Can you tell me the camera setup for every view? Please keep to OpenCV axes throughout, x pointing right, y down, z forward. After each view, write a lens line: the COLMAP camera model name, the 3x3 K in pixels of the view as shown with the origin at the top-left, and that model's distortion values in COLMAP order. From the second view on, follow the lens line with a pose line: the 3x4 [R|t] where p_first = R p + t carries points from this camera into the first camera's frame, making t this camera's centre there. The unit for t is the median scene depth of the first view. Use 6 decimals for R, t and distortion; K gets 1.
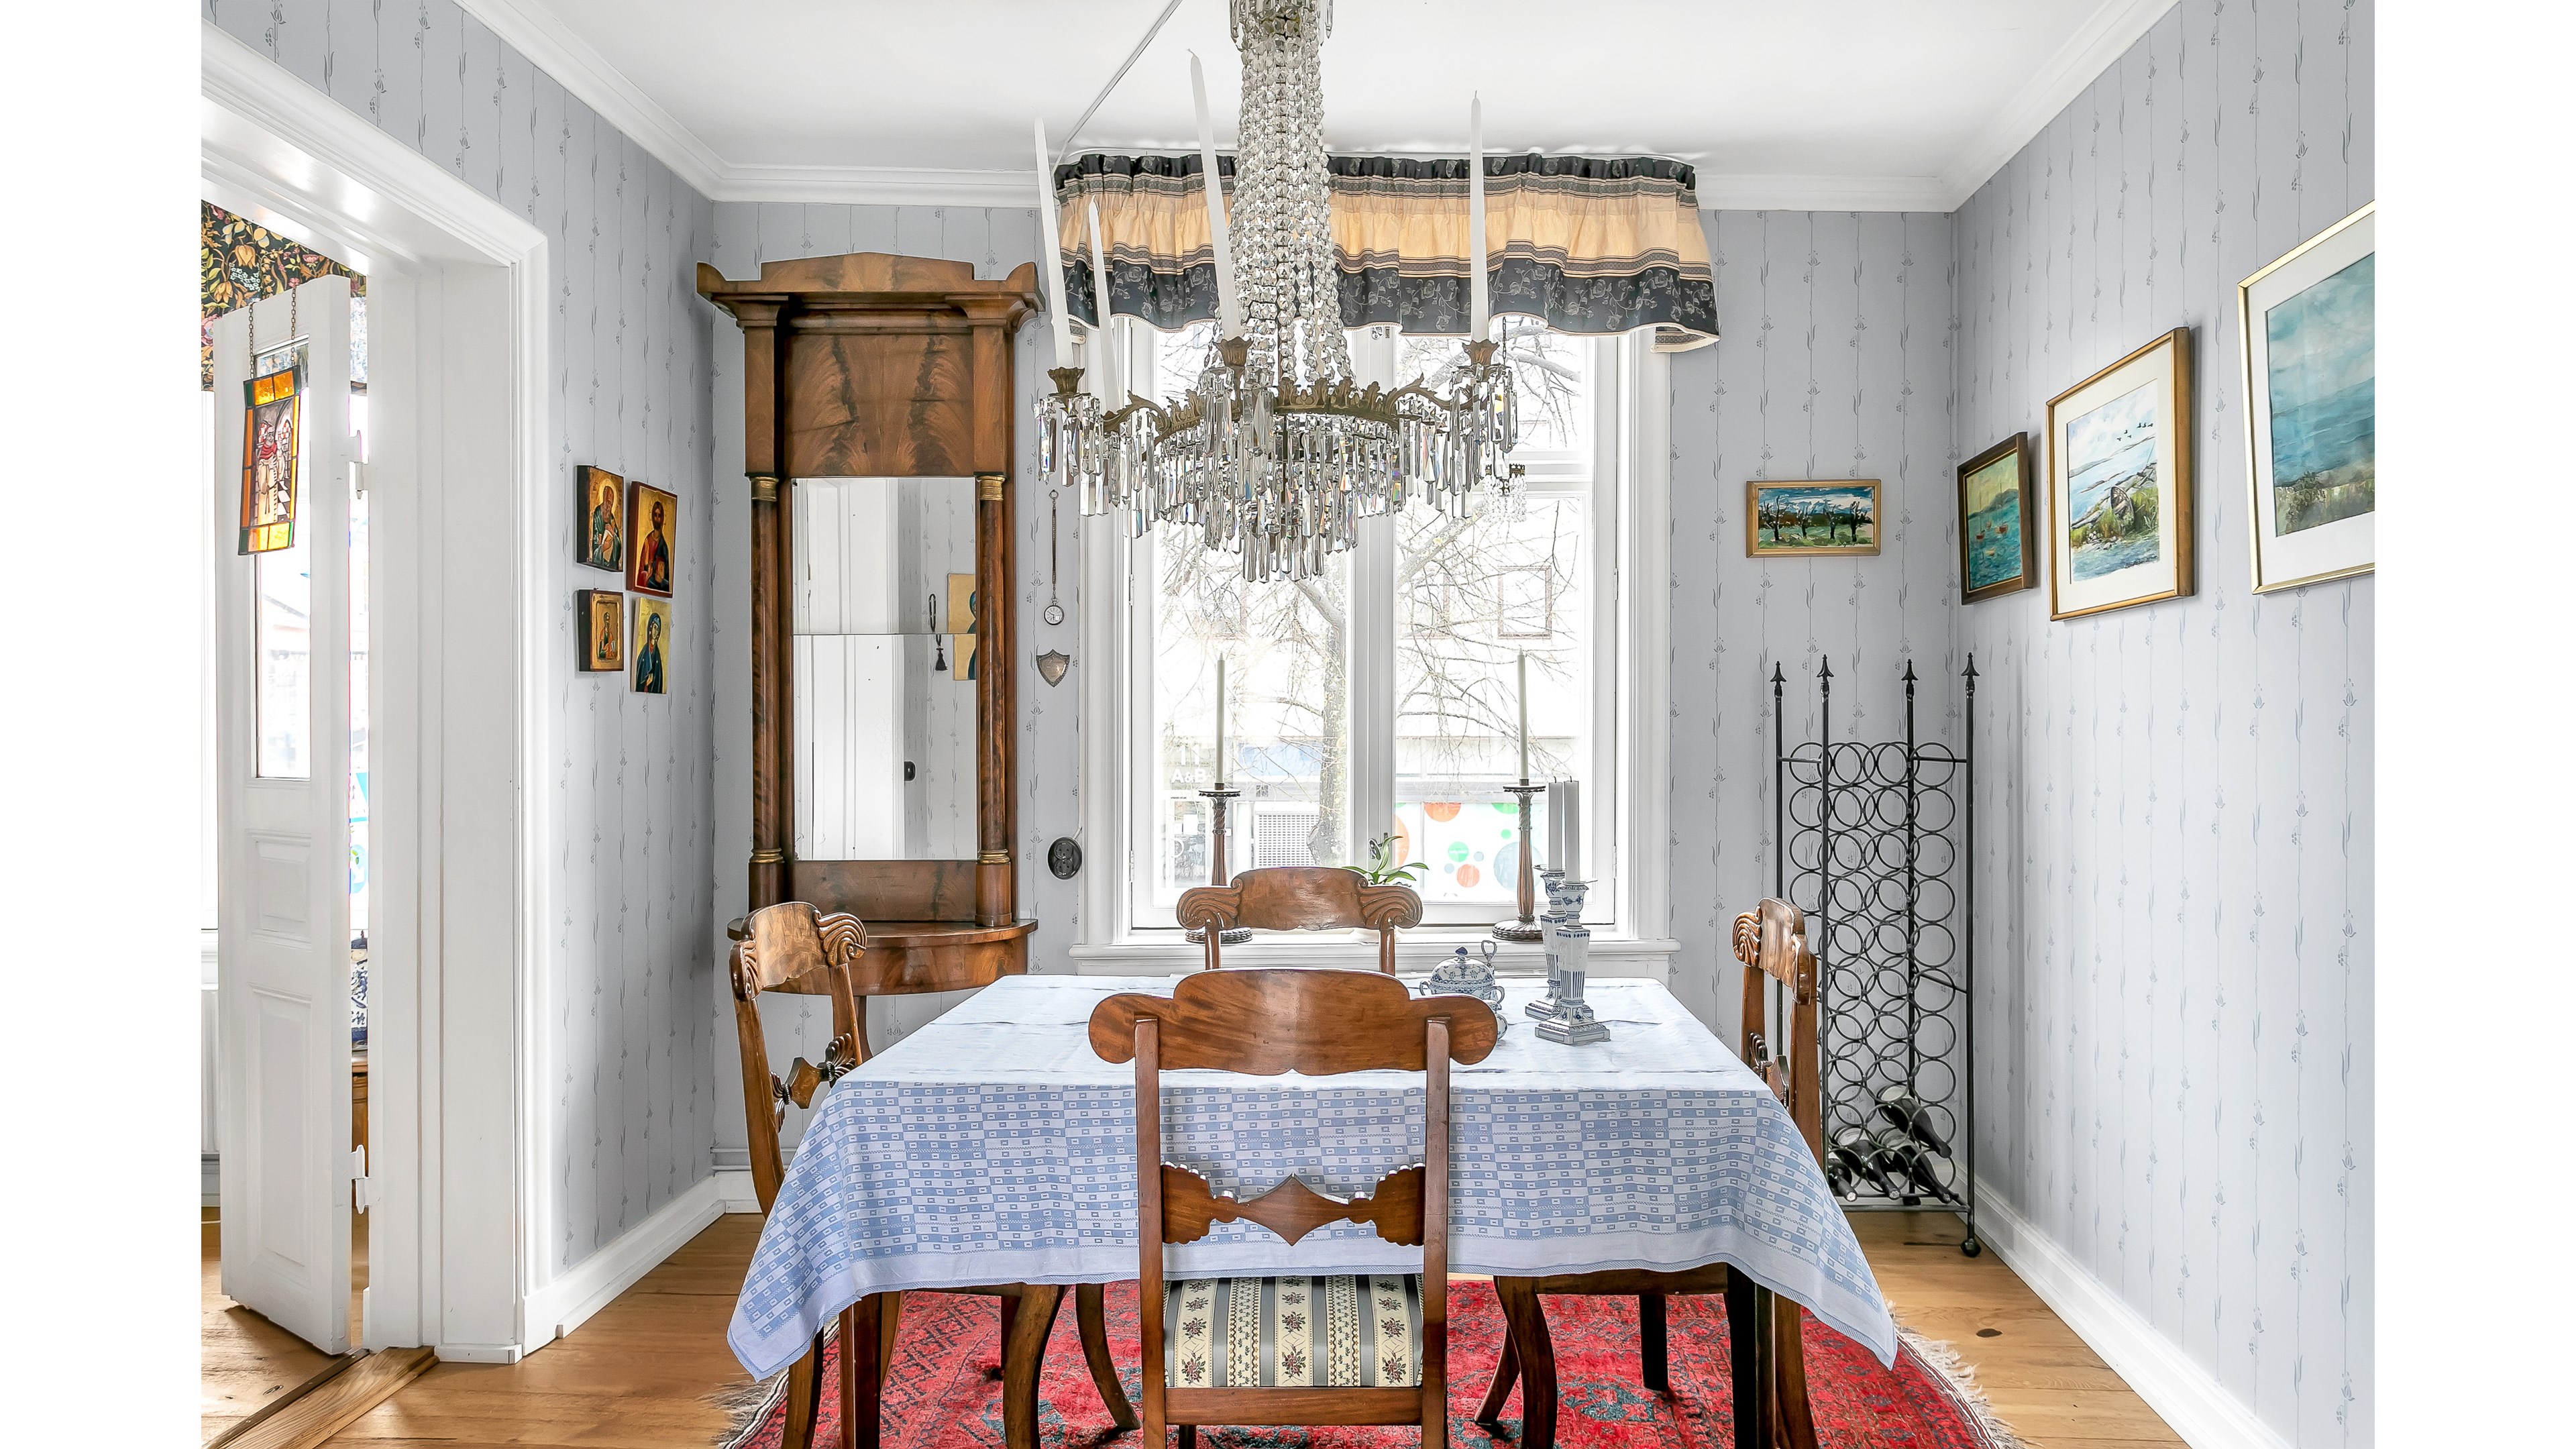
lens RADIAL K [[1993.7, 0, 1288.0], [0, 1993.7, 724.5], [0, 0, 1]] dist [0.028938, 0.000432]
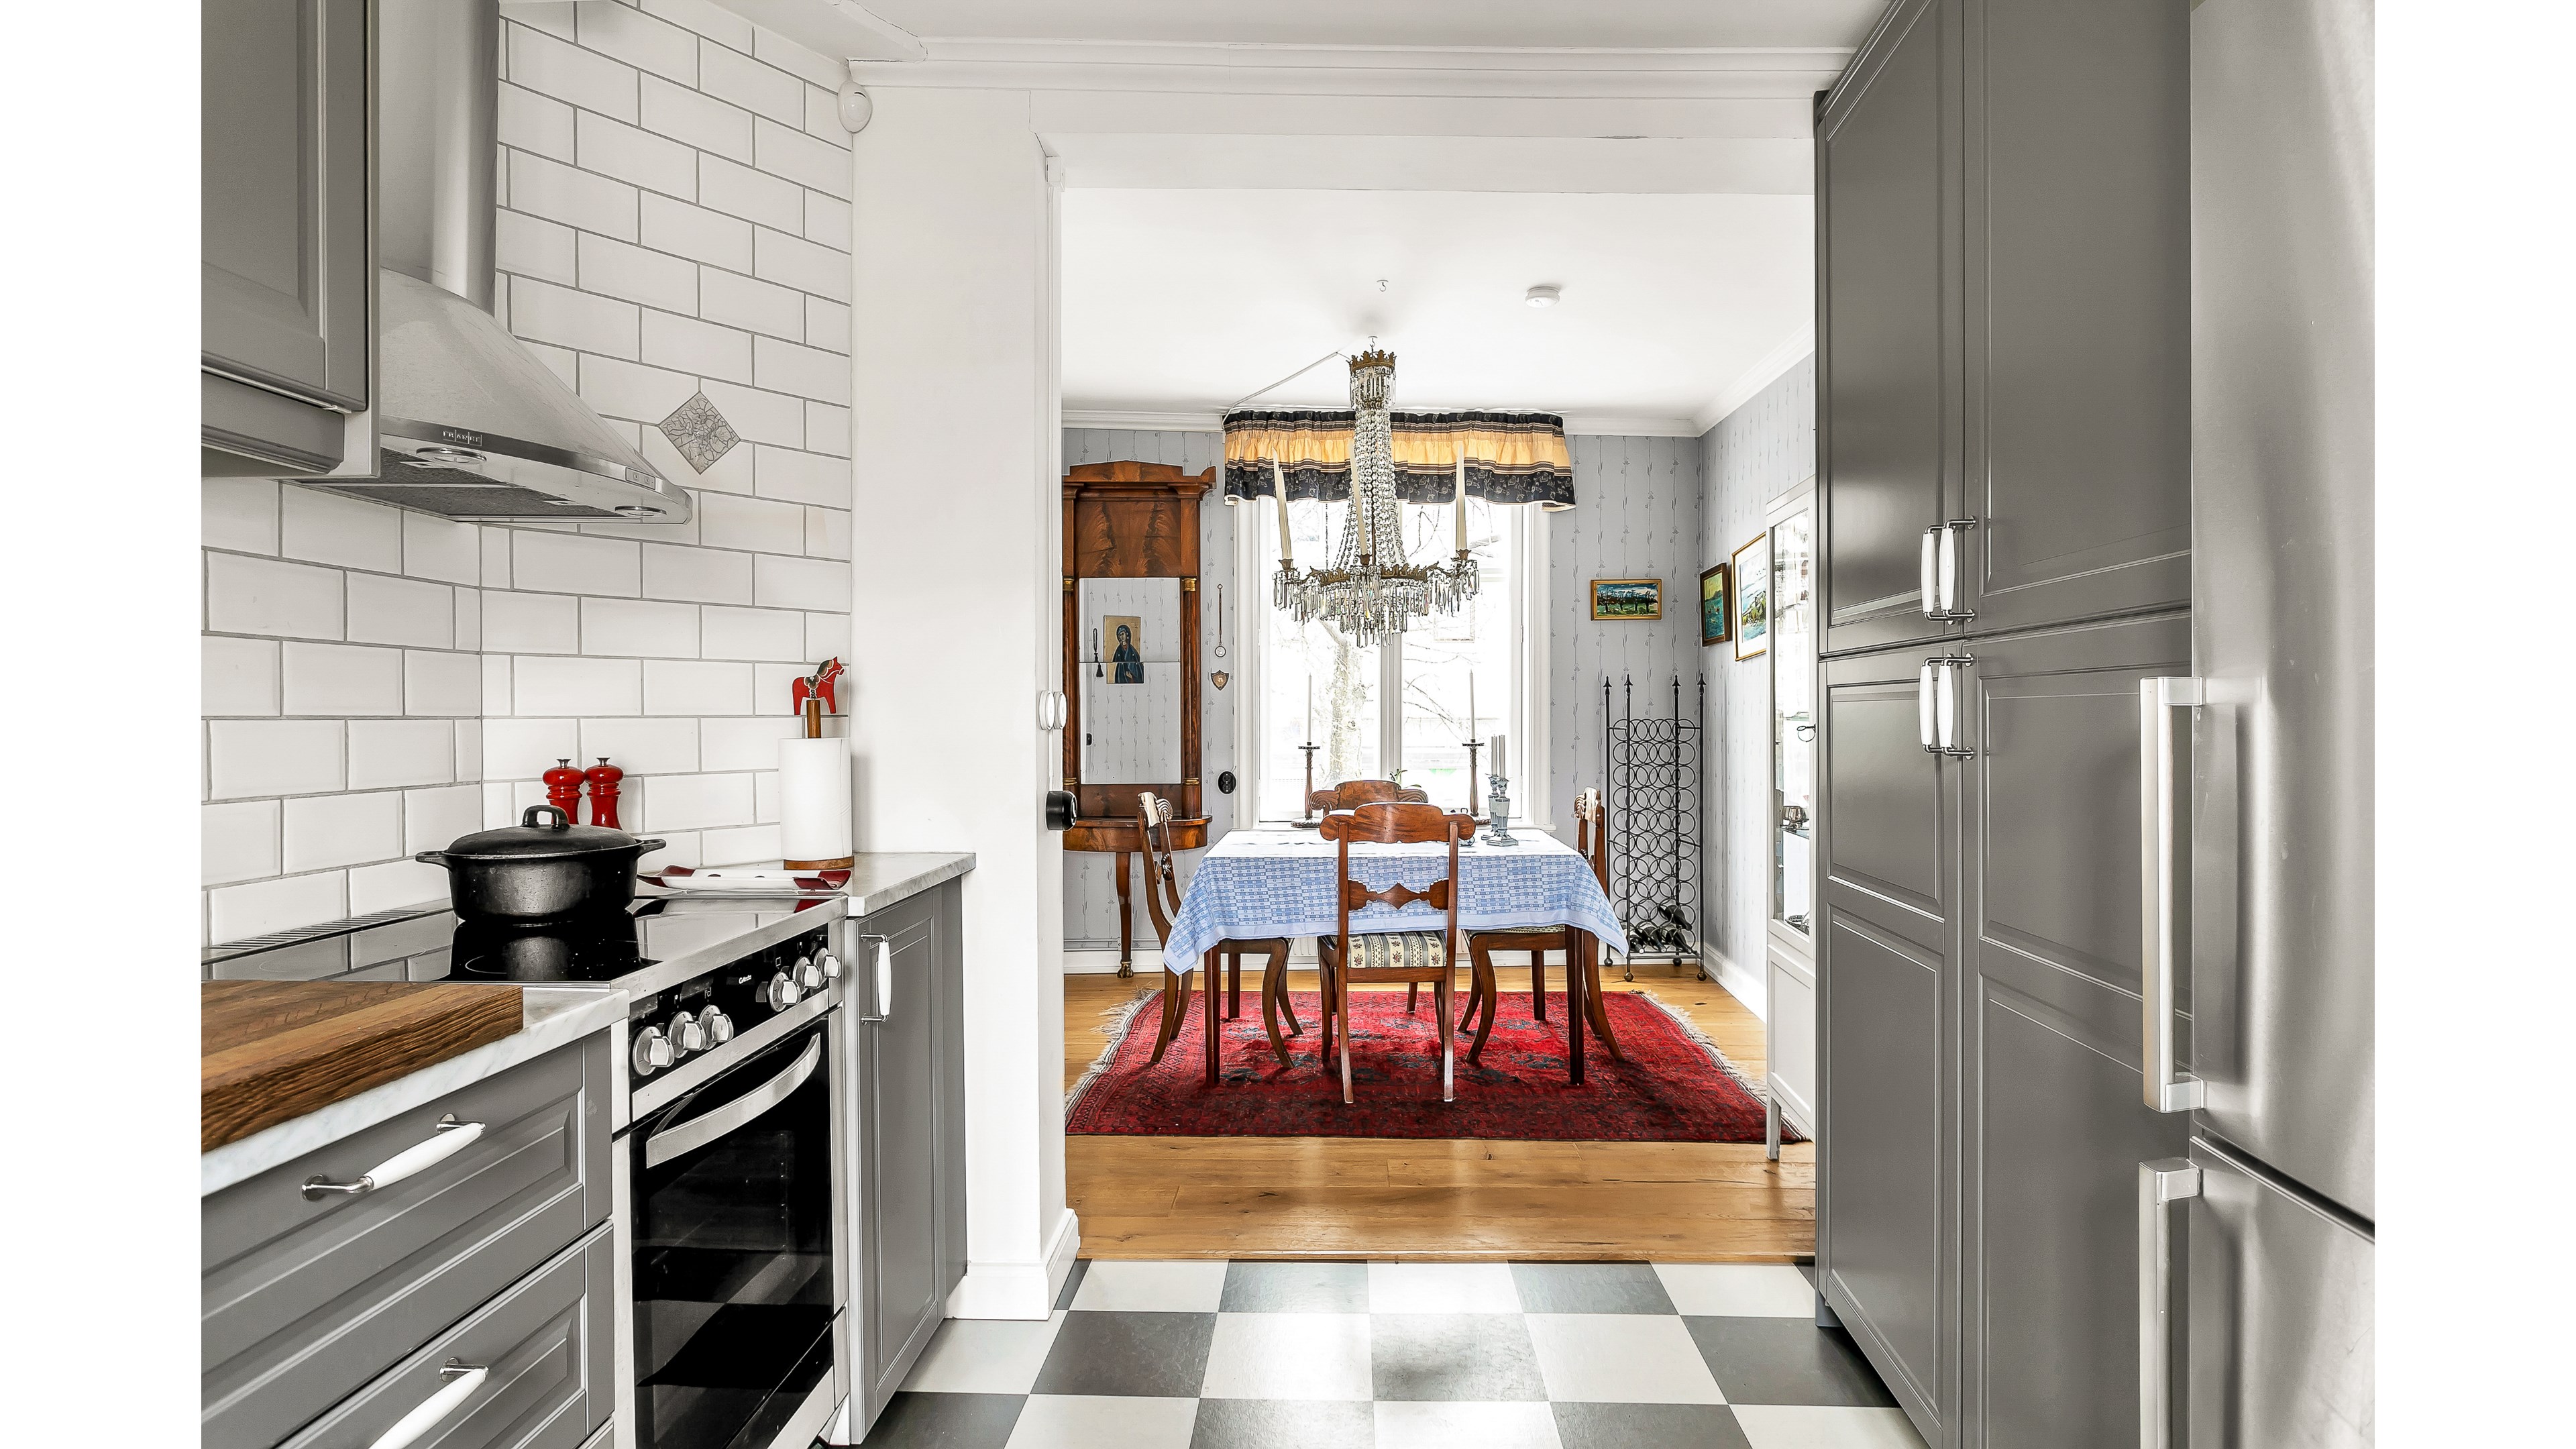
lens RADIAL K [[1715.6, 0, 1288.0], [0, 1715.6, 724.5], [0, 0, 1]] dist [-0.000607, -0.000027]
pose [[0.999669, -0.002910, 0.025575, -0.101362], [0.002650, 0.999944, 0.010208, -0.003355], [-0.025603, -0.010137, 0.999621, -0.635318]]
